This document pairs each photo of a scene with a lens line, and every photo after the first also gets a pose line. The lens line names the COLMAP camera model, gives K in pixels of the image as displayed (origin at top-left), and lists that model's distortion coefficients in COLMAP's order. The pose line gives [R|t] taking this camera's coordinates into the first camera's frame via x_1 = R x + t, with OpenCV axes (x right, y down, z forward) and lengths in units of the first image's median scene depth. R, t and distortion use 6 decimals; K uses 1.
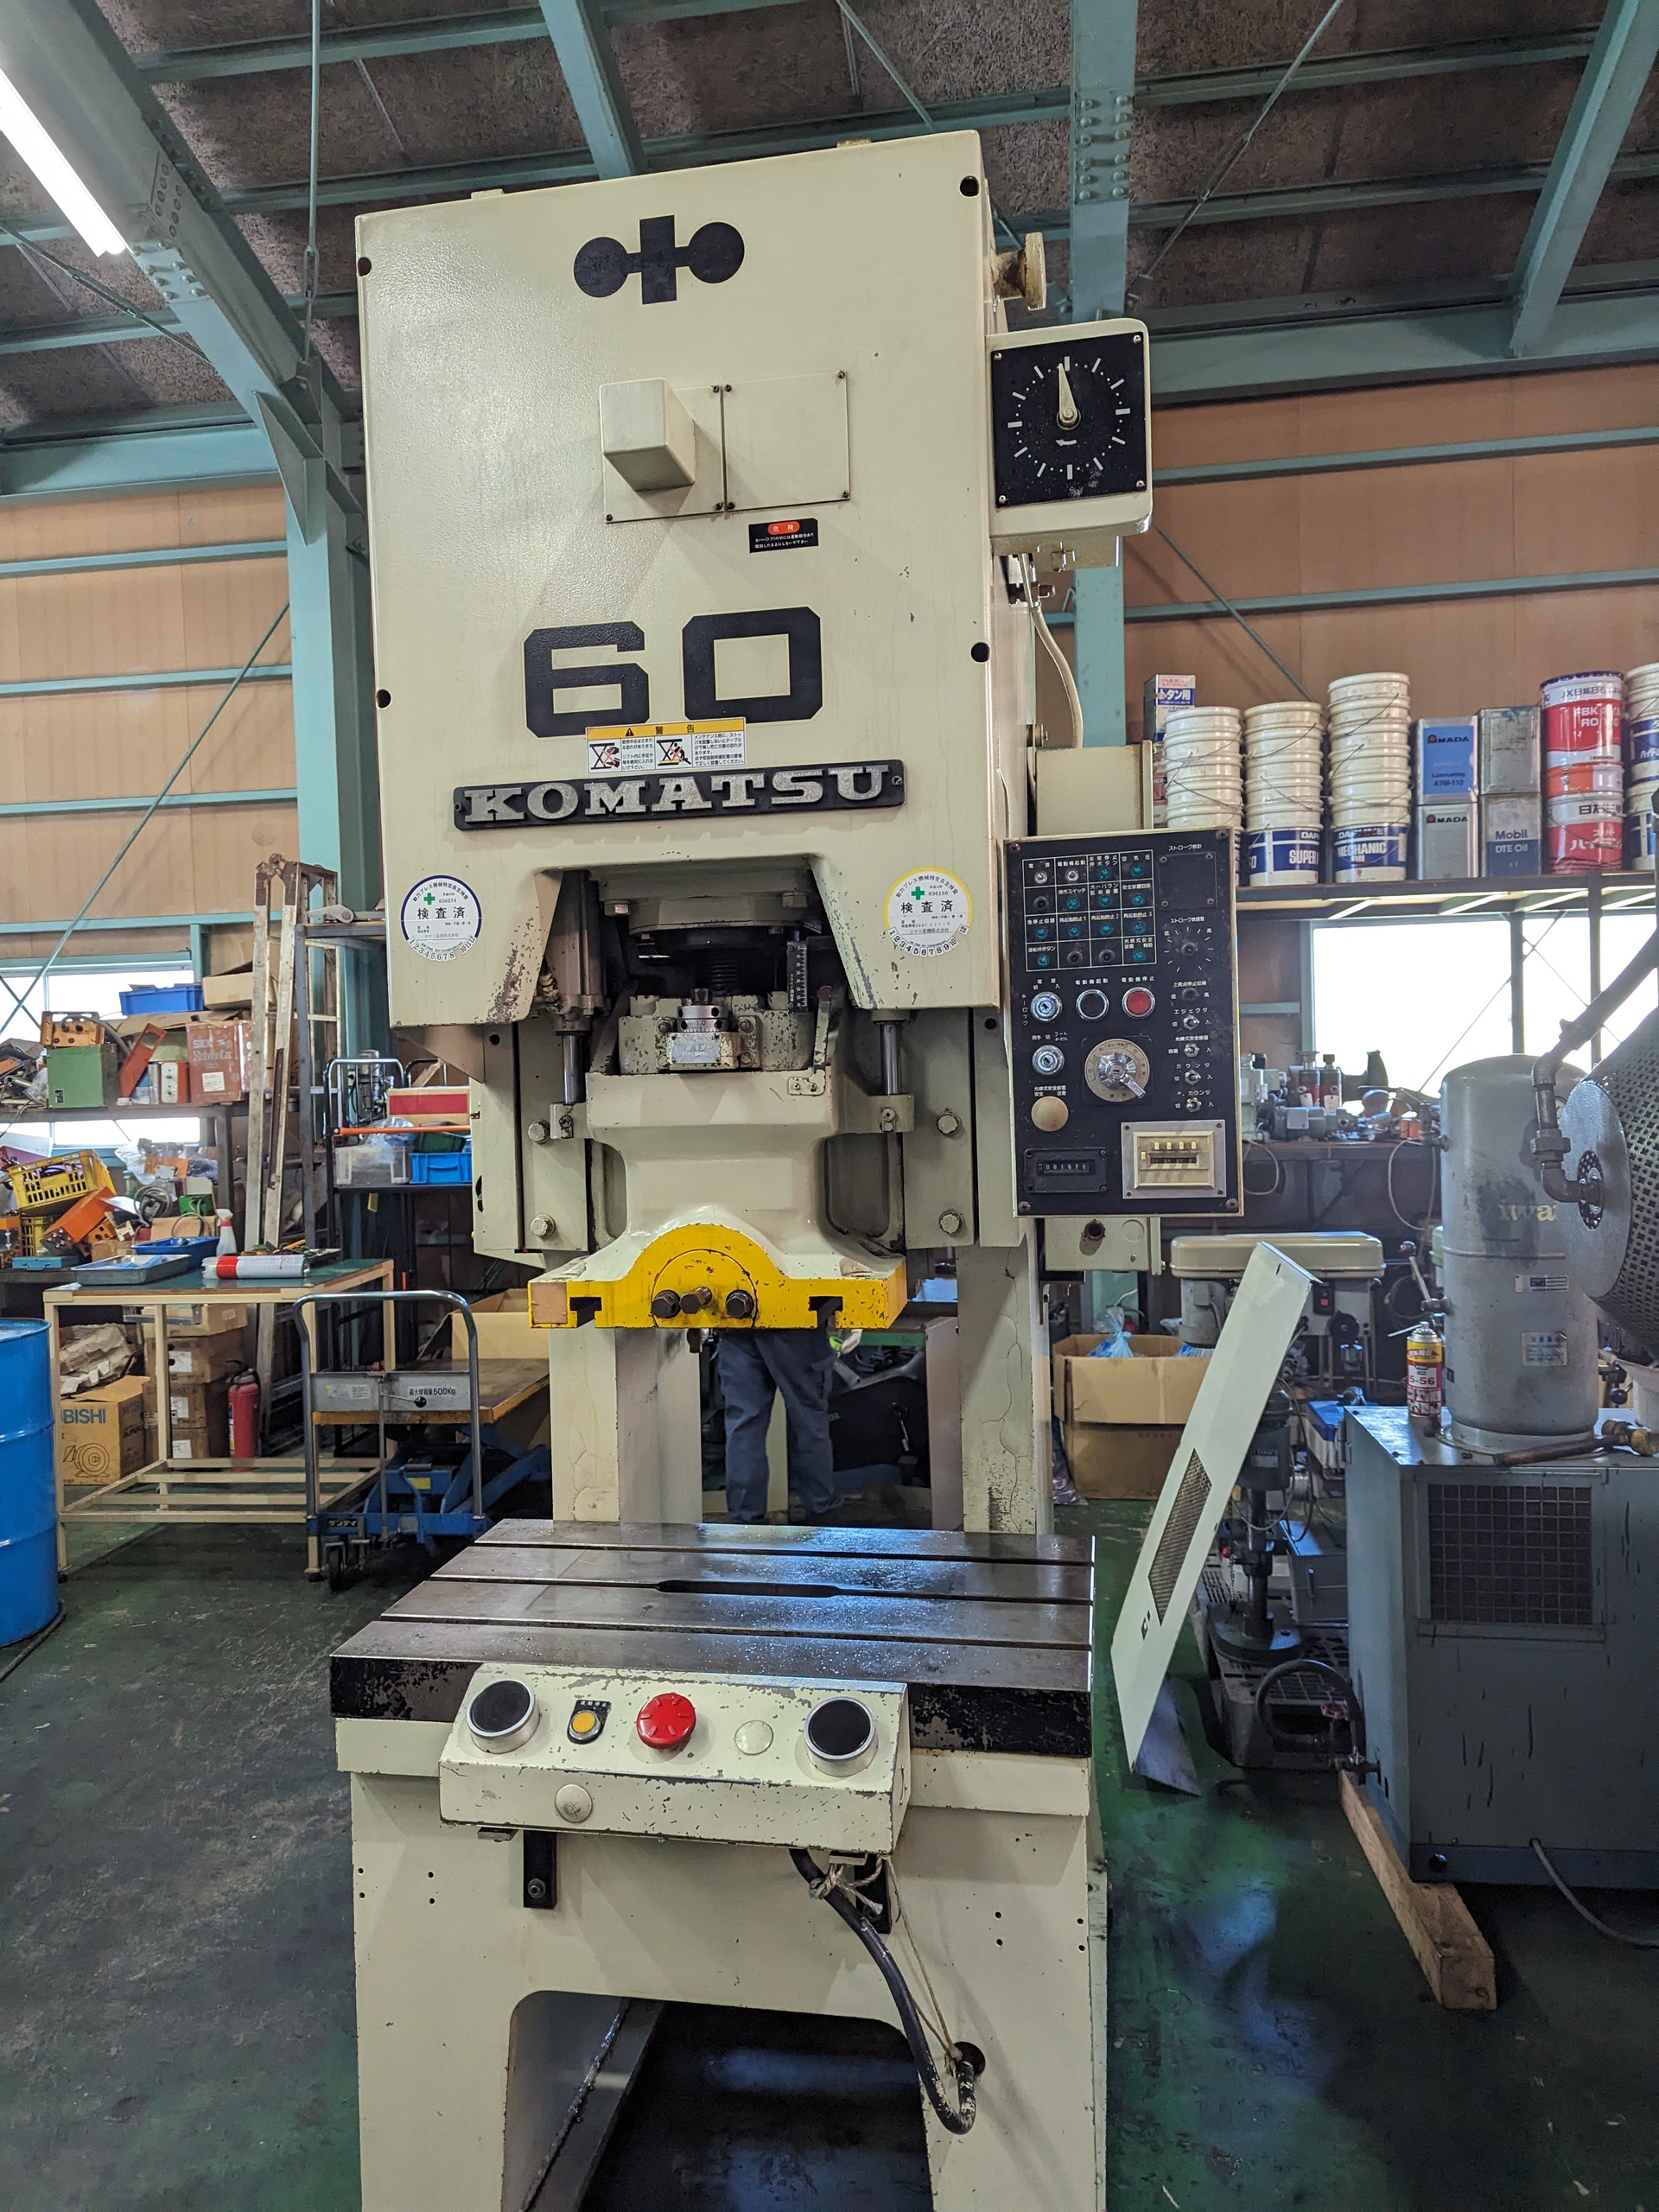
lens RADIAL K [[1566.4, 0, 811.2], [0, 1566.4, 1094.2], [0, 0, 1]] dist [0.079959, -0.092133]
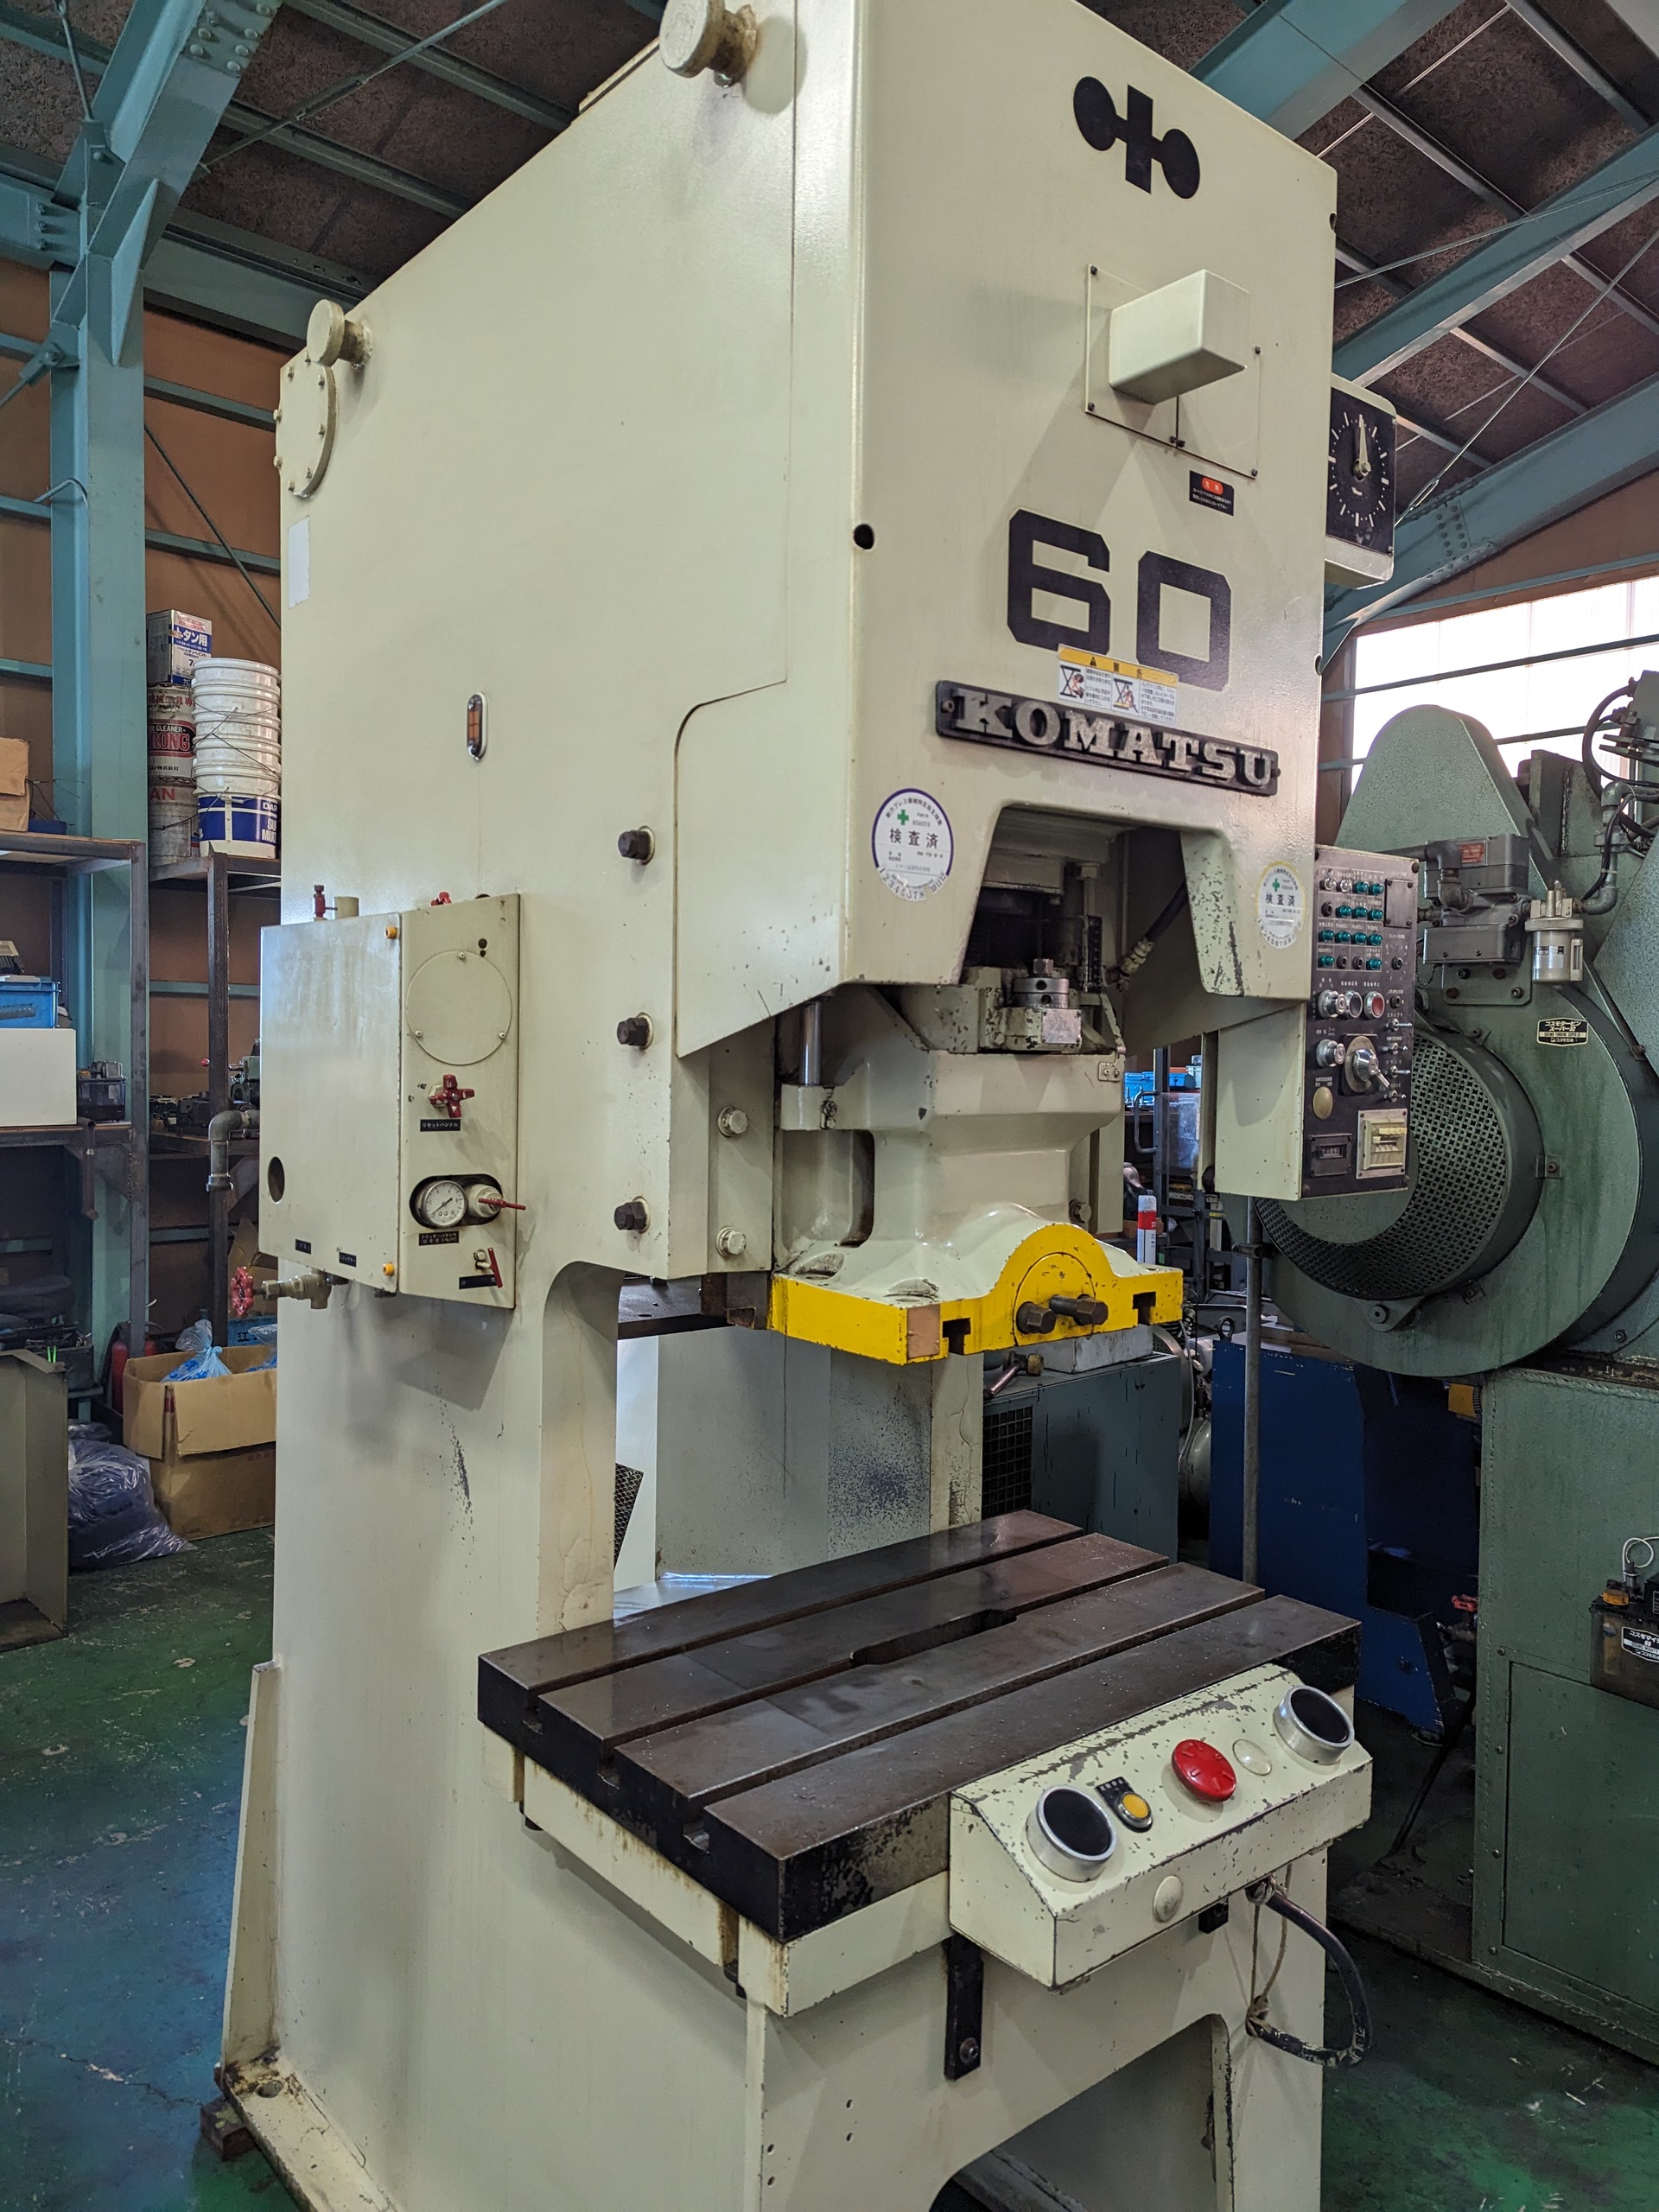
lens RADIAL K [[1552.7, 0, 815.5], [0, 1552.7, 1090.0], [0, 0, 1]] dist [0.074481, -0.072283]
pose [[0.636726, 0.011588, 0.771003, -0.880177], [-0.014618, 0.999889, -0.002955, 0.011730], [-0.770952, -0.009389, 0.636824, 0.567877]]
